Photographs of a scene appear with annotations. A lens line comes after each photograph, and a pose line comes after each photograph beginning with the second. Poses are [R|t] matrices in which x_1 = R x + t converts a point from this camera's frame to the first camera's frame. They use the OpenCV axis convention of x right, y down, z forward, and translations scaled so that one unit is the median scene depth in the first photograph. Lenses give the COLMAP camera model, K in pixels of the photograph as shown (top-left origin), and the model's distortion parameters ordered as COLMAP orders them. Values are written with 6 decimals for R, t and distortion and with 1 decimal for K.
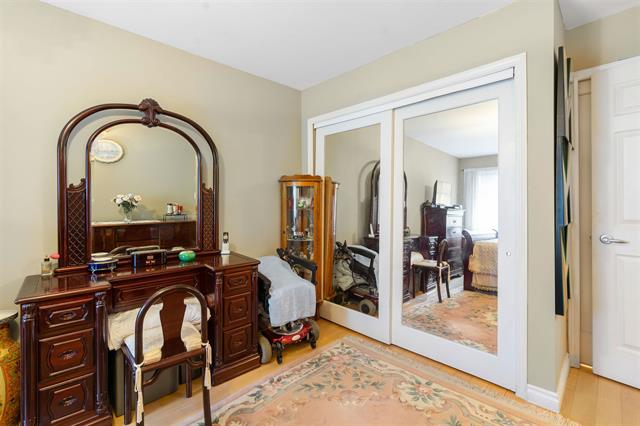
lens RADIAL K [[288.6, 0, 318.6], [0, 288.6, 206.7], [0, 0, 1]] dist [-0.003127, -0.000241]
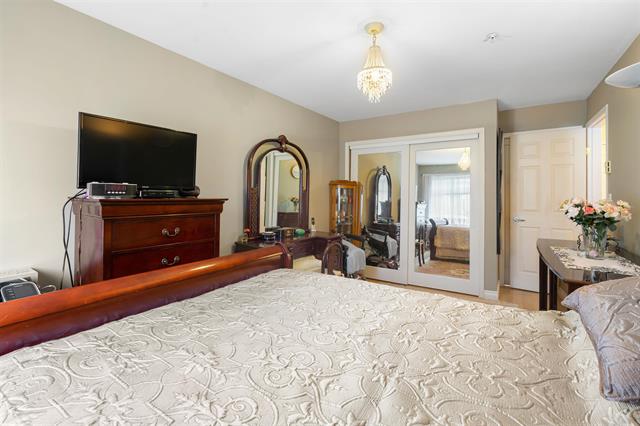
lens RADIAL K [[294.3, 0, 319.7], [0, 294.3, 199.5], [0, 0, 1]] dist [-0.001605, 0.000282]
pose [[0.976556, 0.008496, 0.215095, -0.646435], [-0.007412, 0.999955, -0.005847, -0.003130], [-0.215135, 0.004116, 0.976576, -0.585922]]
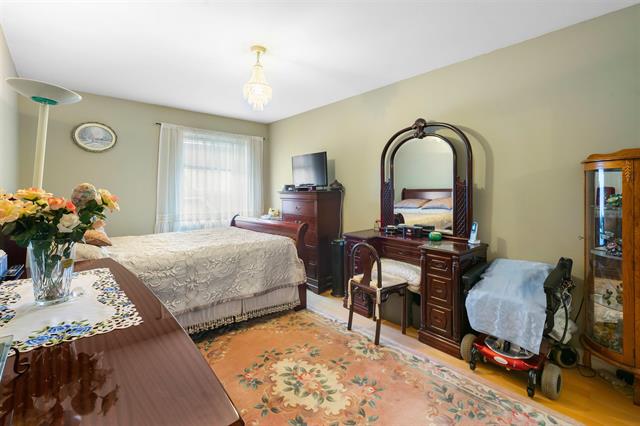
lens RADIAL K [[294.3, 0, 319.7], [0, 294.3, 199.5], [0, 0, 1]] dist [-0.001605, 0.000282]
pose [[-0.055334, 0.032822, -0.997928, 0.765473], [-0.016043, 0.999301, 0.033757, -0.019626], [0.998339, 0.017878, -0.054769, 0.528523]]
